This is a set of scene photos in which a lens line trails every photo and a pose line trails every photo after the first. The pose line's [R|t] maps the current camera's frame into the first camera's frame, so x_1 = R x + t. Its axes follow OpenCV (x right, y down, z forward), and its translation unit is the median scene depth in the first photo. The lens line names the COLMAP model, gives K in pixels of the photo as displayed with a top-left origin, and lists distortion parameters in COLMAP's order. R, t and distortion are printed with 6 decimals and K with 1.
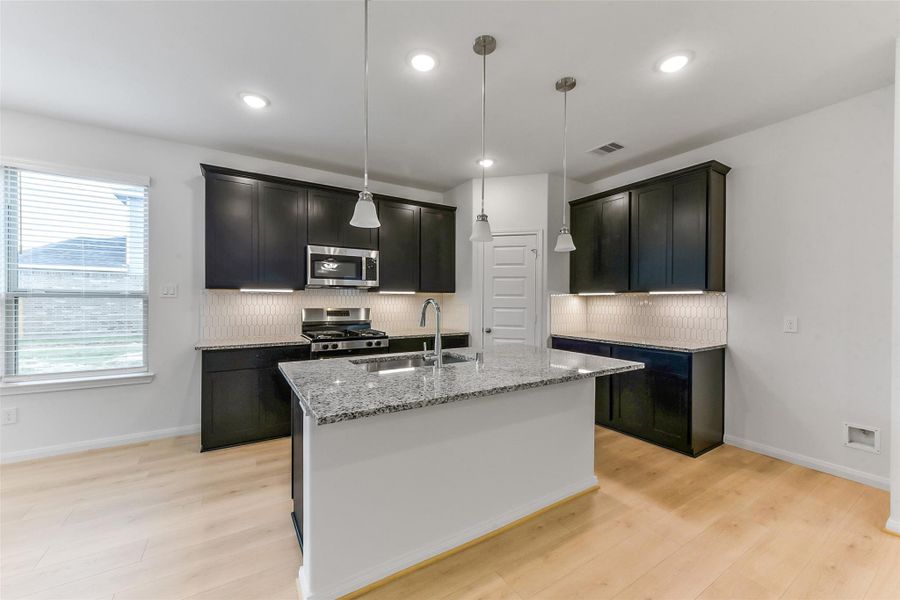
lens RADIAL K [[349.5, 0, 448.1], [0, 349.5, 303.2], [0, 0, 1]] dist [0.005514, -0.001523]
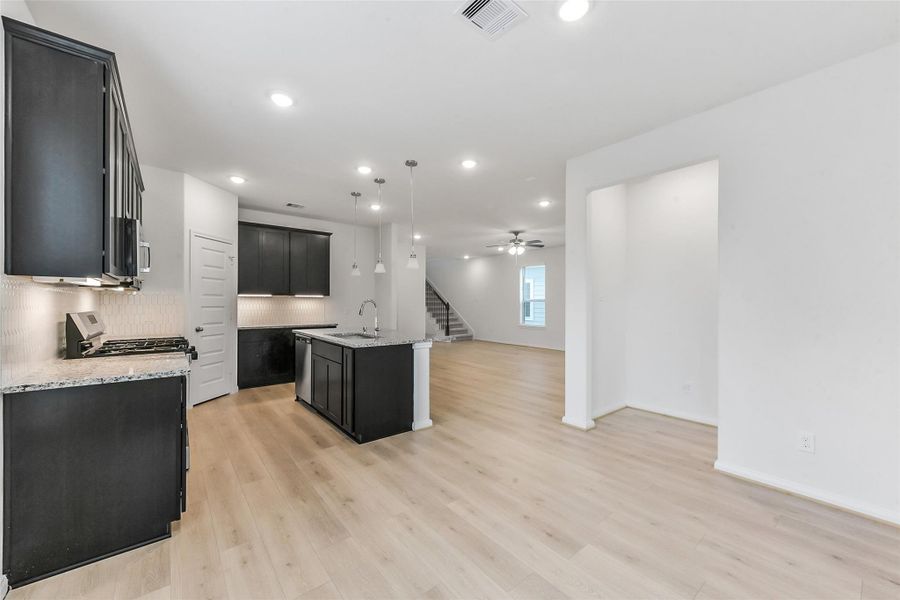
lens RADIAL K [[349.5, 0, 447.5], [0, 349.5, 302.6], [0, 0, 1]] dist [0.005514, -0.001523]
pose [[-0.115068, -0.004617, 0.993347, -1.157083], [0.001468, 0.999987, 0.004818, -0.003617], [-0.993357, 0.002013, -0.115060, 0.470242]]
